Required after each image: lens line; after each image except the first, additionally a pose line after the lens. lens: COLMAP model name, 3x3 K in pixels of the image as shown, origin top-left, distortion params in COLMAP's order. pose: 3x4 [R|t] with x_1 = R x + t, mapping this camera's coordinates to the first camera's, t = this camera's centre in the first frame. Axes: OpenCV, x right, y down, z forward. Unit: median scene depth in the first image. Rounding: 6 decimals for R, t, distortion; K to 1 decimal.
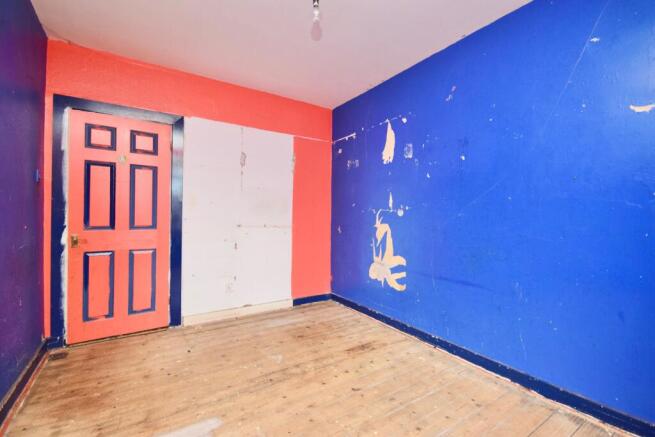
lens RADIAL K [[286.3, 0, 326.6], [0, 286.3, 214.8], [0, 0, 1]] dist [0.009473, -0.014906]
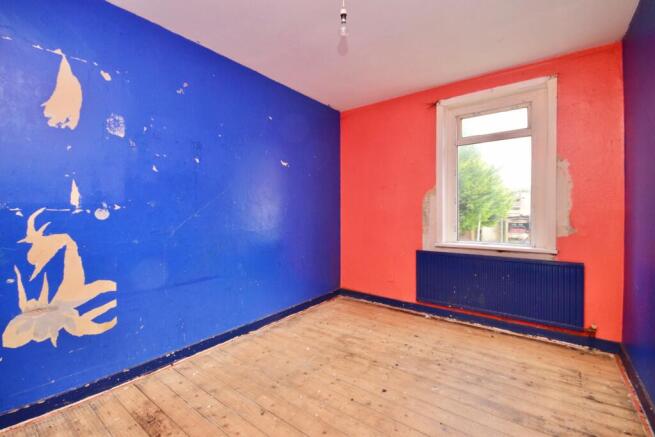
lens RADIAL K [[286.3, 0, 326.6], [0, 286.3, 214.8], [0, 0, 1]] dist [0.009473, -0.014906]
pose [[-0.335521, -0.024976, 0.941702, -0.538033], [-0.004574, 0.999680, 0.024884, -0.024950], [-0.942022, 0.004041, -0.335528, 0.742538]]
